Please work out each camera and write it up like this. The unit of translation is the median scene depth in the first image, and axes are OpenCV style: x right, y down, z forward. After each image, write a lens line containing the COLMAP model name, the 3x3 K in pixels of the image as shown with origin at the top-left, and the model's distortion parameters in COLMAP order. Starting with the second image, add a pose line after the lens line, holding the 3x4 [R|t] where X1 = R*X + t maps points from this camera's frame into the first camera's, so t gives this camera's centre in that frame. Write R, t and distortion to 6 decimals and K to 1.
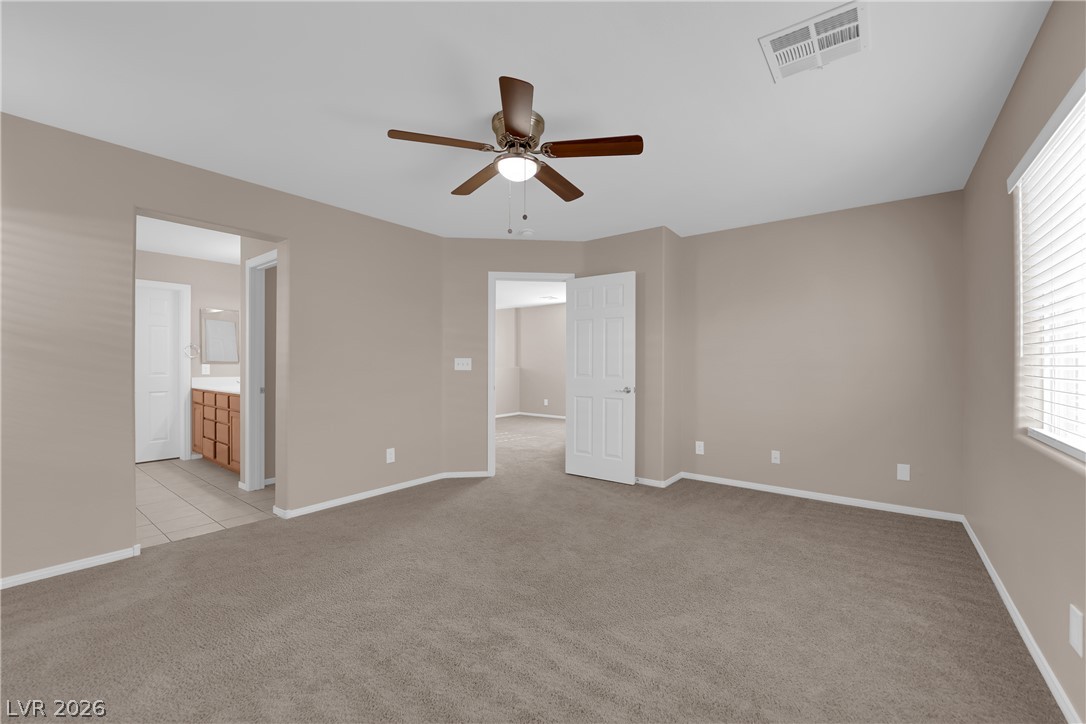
lens RADIAL K [[437.7, 0, 546.8], [0, 437.7, 366.2], [0, 0, 1]] dist [-0.012540, -0.002359]
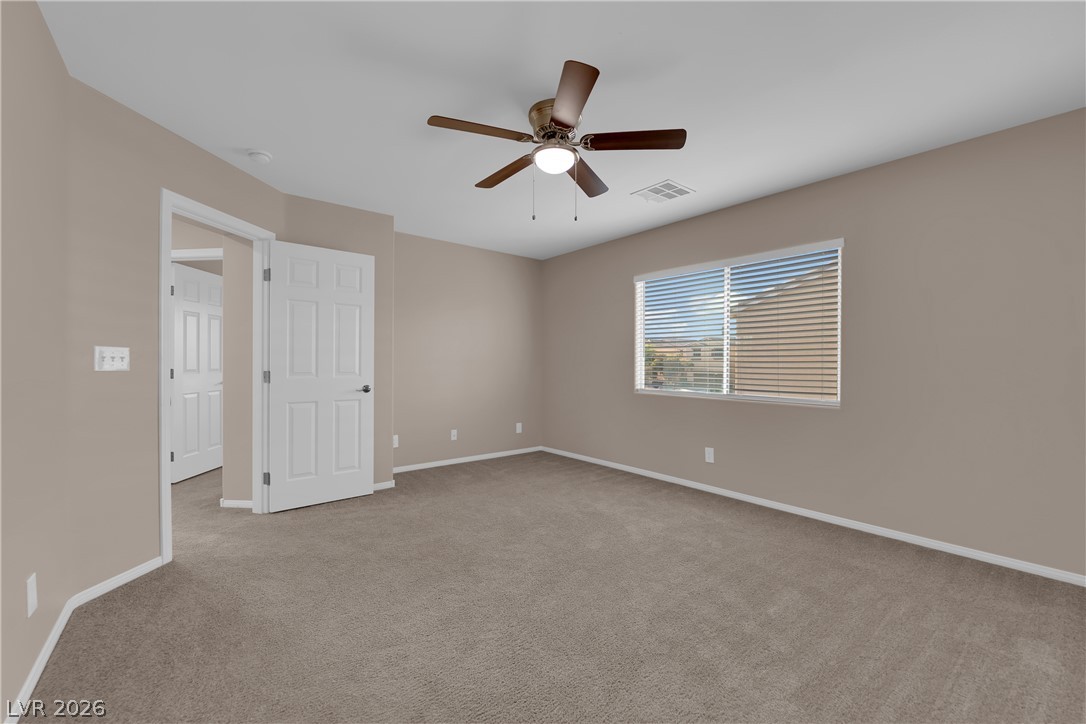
lens RADIAL K [[437.7, 0, 534.5], [0, 437.7, 366.1], [0, 0, 1]] dist [-0.012540, -0.002359]
pose [[0.246845, -0.012322, 0.968977, -0.893799], [0.000026, 0.999919, 0.012709, -0.003483], [-0.969055, -0.003112, 0.246826, 0.691729]]
